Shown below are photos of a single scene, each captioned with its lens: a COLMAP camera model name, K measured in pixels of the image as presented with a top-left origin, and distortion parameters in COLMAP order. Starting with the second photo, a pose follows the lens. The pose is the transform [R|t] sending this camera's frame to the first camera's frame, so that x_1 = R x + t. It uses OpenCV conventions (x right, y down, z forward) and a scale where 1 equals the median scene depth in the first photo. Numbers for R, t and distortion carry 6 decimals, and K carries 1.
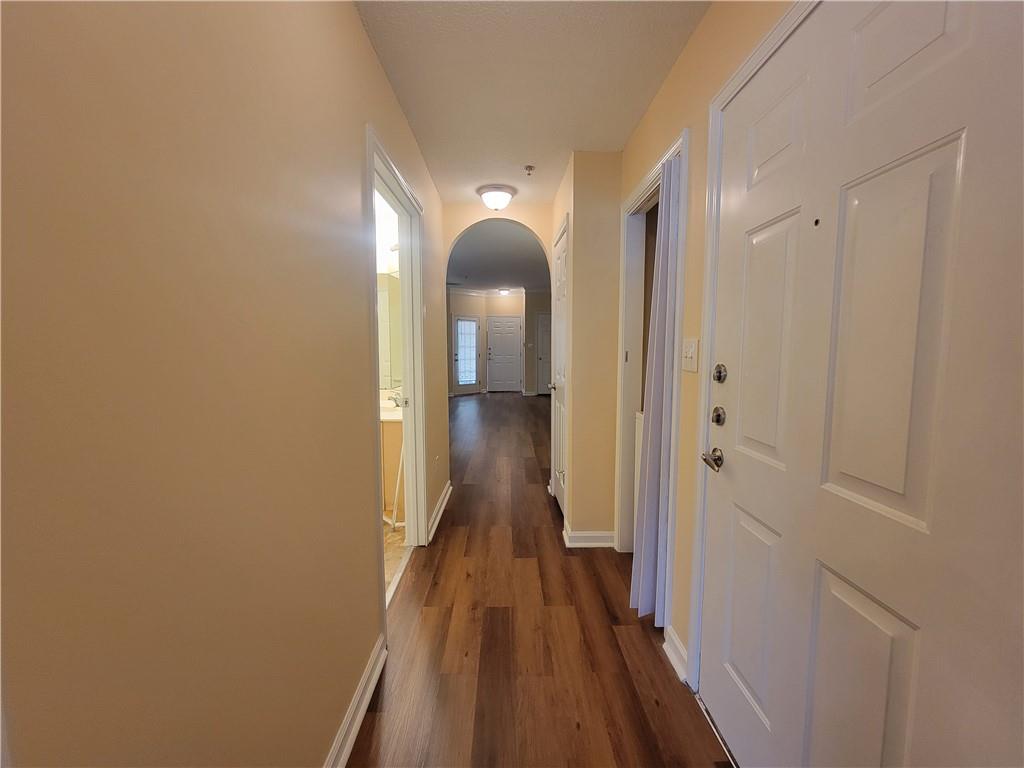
lens RADIAL K [[418.1, 0, 512.3], [0, 418.1, 384.5], [0, 0, 1]] dist [-0.001116, 0.001432]
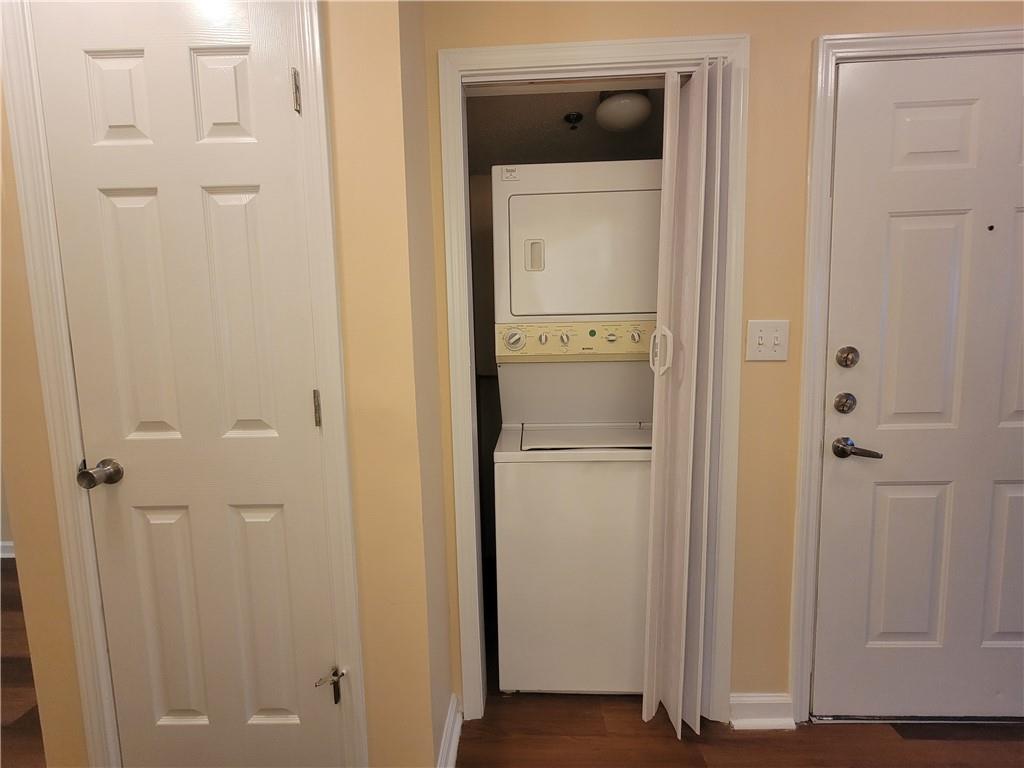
lens RADIAL K [[418.1, 0, 512.0], [0, 418.1, 386.5], [0, 0, 1]] dist [-0.001116, 0.001432]
pose [[0.048120, -0.089187, 0.994852, -0.313537], [0.115171, 0.989858, 0.083168, -0.082856], [-0.992179, 0.110576, 0.057904, 1.134200]]
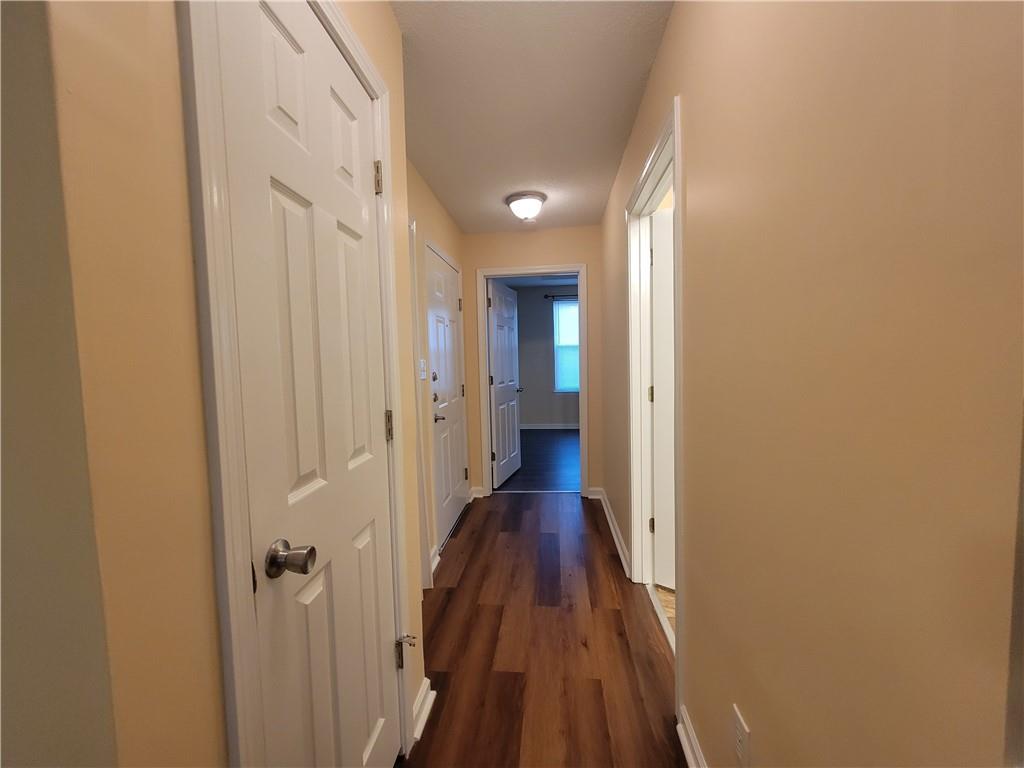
lens RADIAL K [[418.1, 0, 513.8], [0, 418.1, 383.2], [0, 0, 1]] dist [-0.001116, 0.001432]
pose [[-0.993457, 0.018129, 0.112761, -0.078892], [0.035420, 0.987546, 0.153294, -0.195097], [-0.108578, 0.156285, -0.981726, 1.991075]]
